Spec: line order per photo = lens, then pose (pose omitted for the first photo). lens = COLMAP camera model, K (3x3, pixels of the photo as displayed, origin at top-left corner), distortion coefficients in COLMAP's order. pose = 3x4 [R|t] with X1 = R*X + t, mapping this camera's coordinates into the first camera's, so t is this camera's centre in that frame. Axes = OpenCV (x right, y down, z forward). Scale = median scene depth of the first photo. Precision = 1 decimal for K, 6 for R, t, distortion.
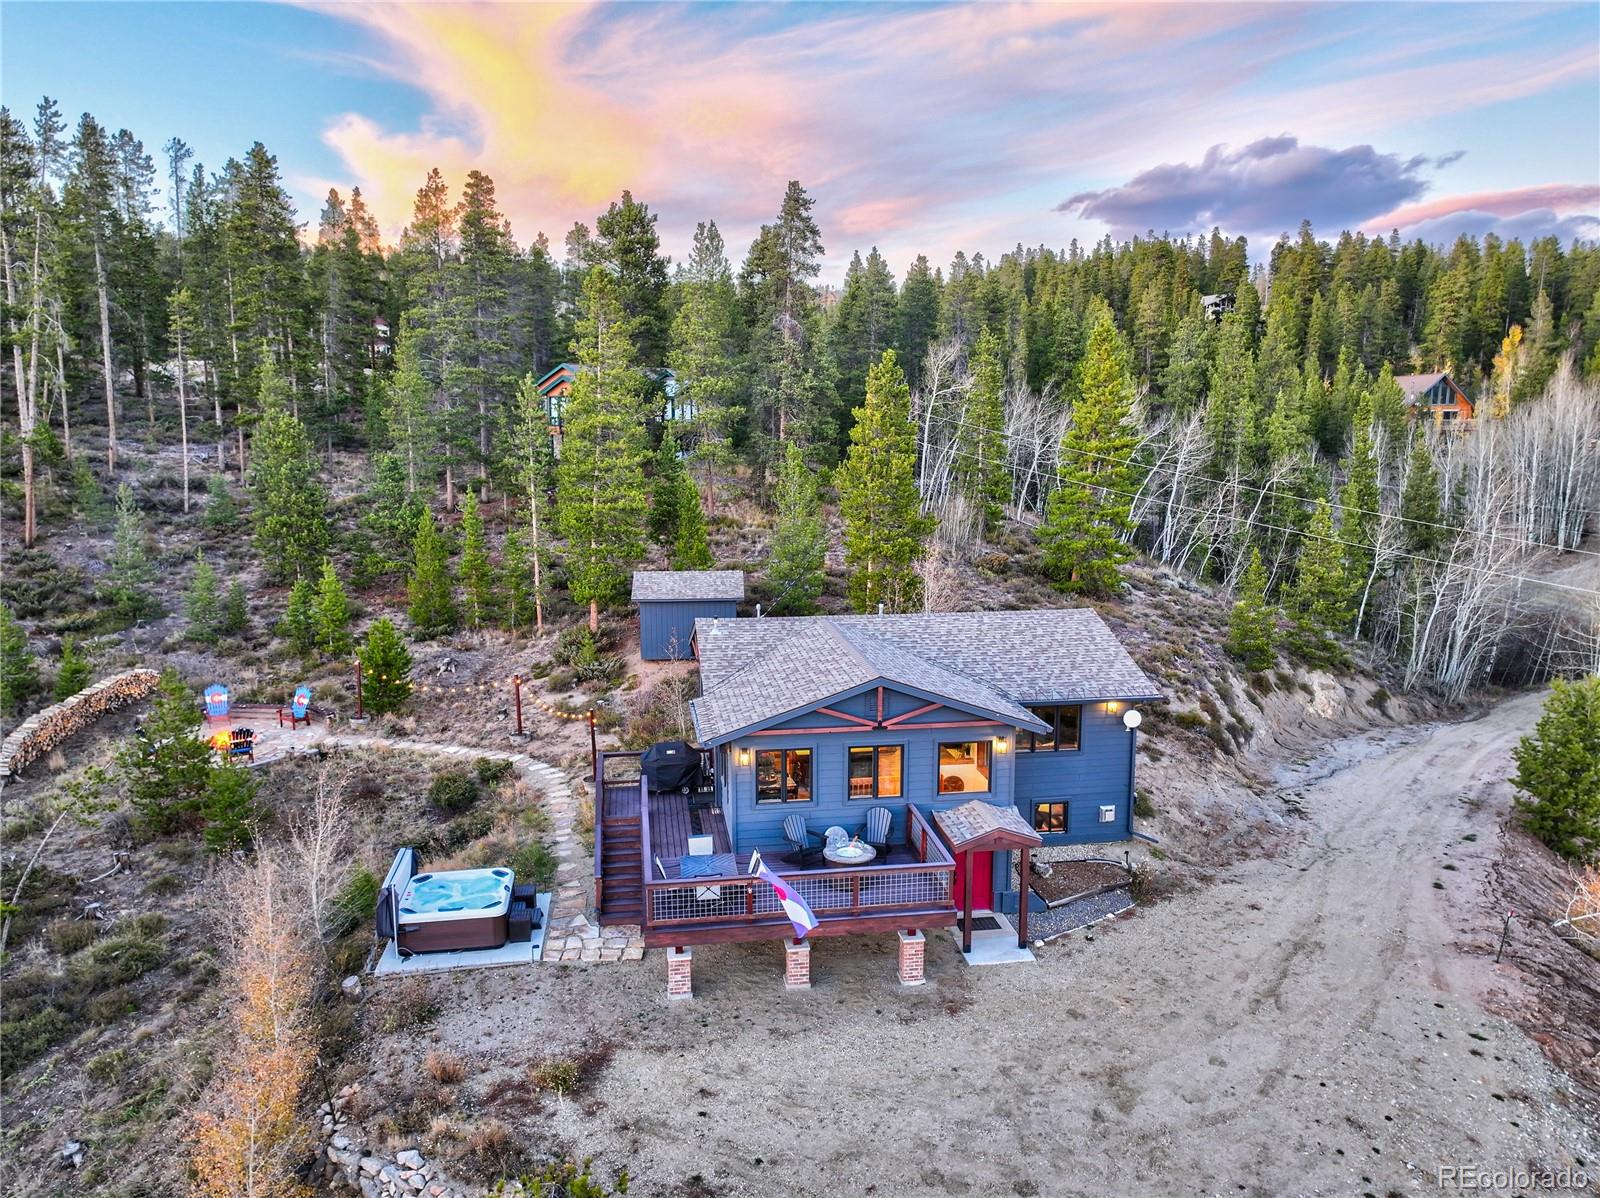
lens RADIAL K [[1131.6, 0, 803.6], [0, 1131.6, 593.8], [0, 0, 1]] dist [-0.003852, 0.021292]
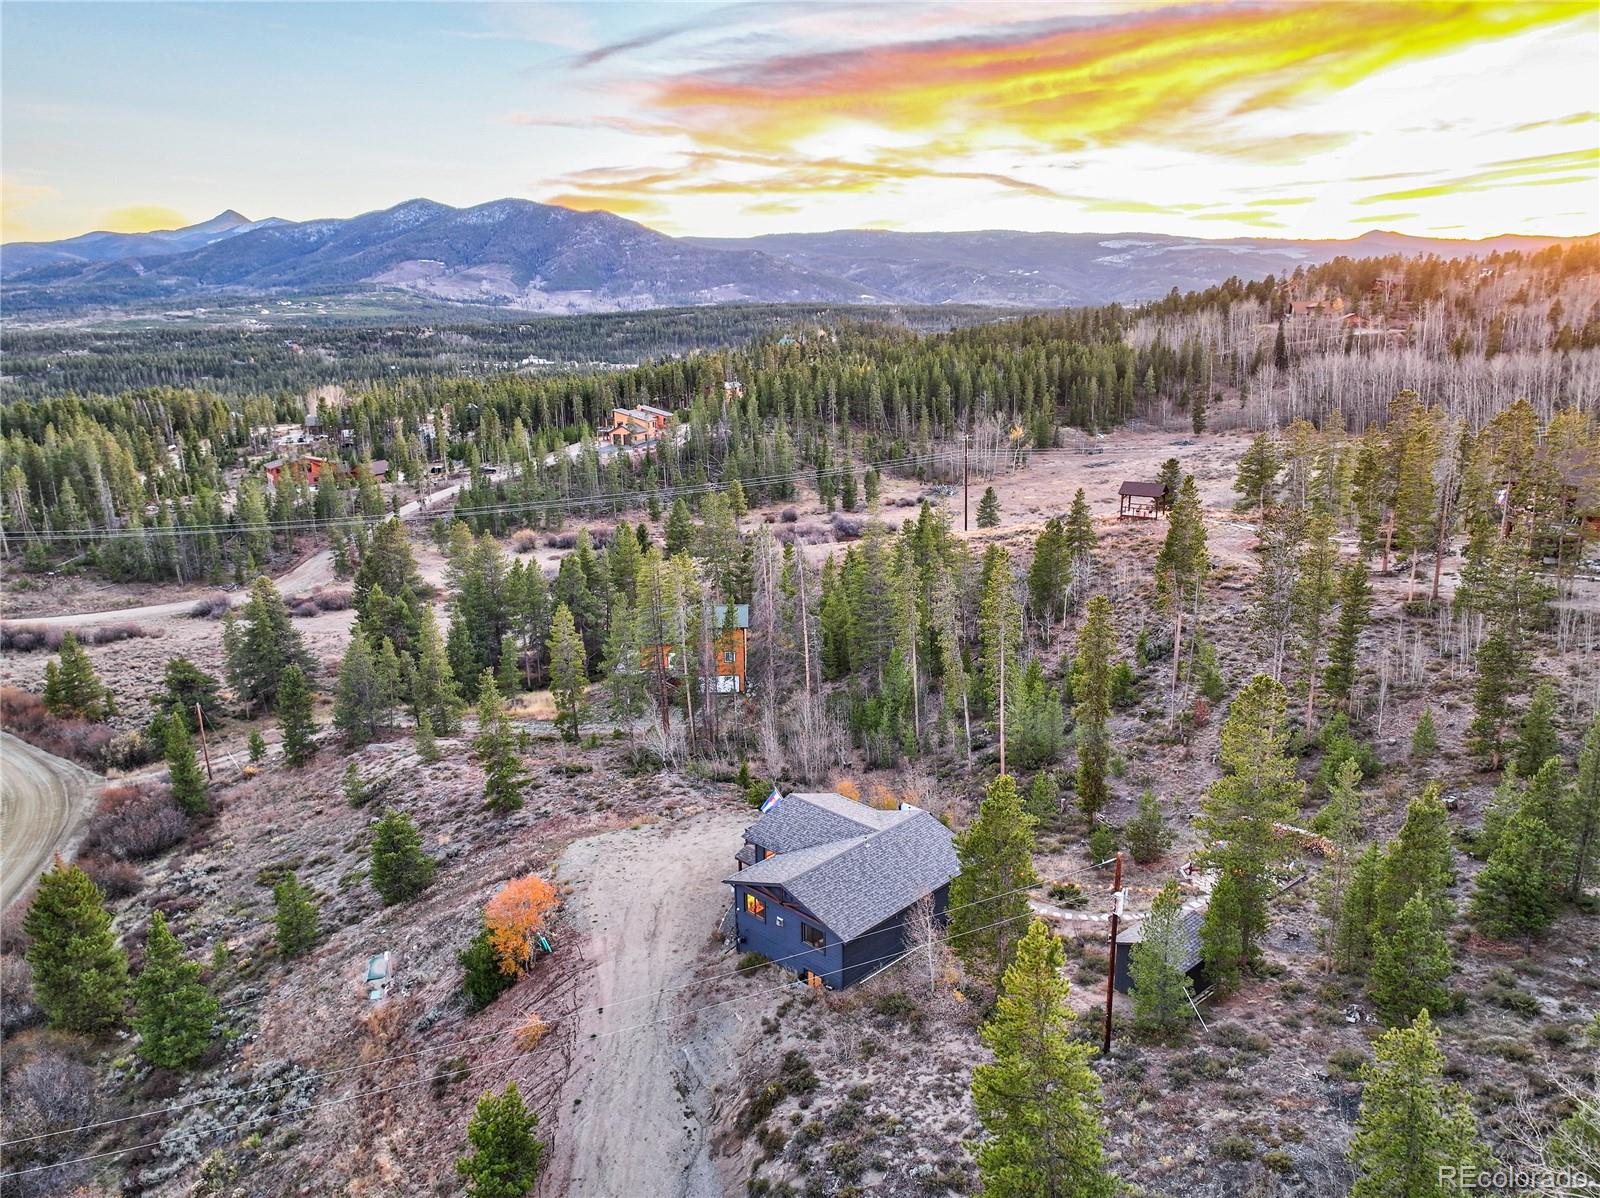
lens RADIAL K [[1131.6, 0, 803.6], [0, 1131.6, 593.8], [0, 0, 1]] dist [-0.003852, 0.021292]
pose [[-0.801379, 0.160370, -0.576257, 1.468236], [-0.082825, 0.924359, 0.372426, -1.327923], [0.592394, 0.346183, -0.727480, 2.709524]]
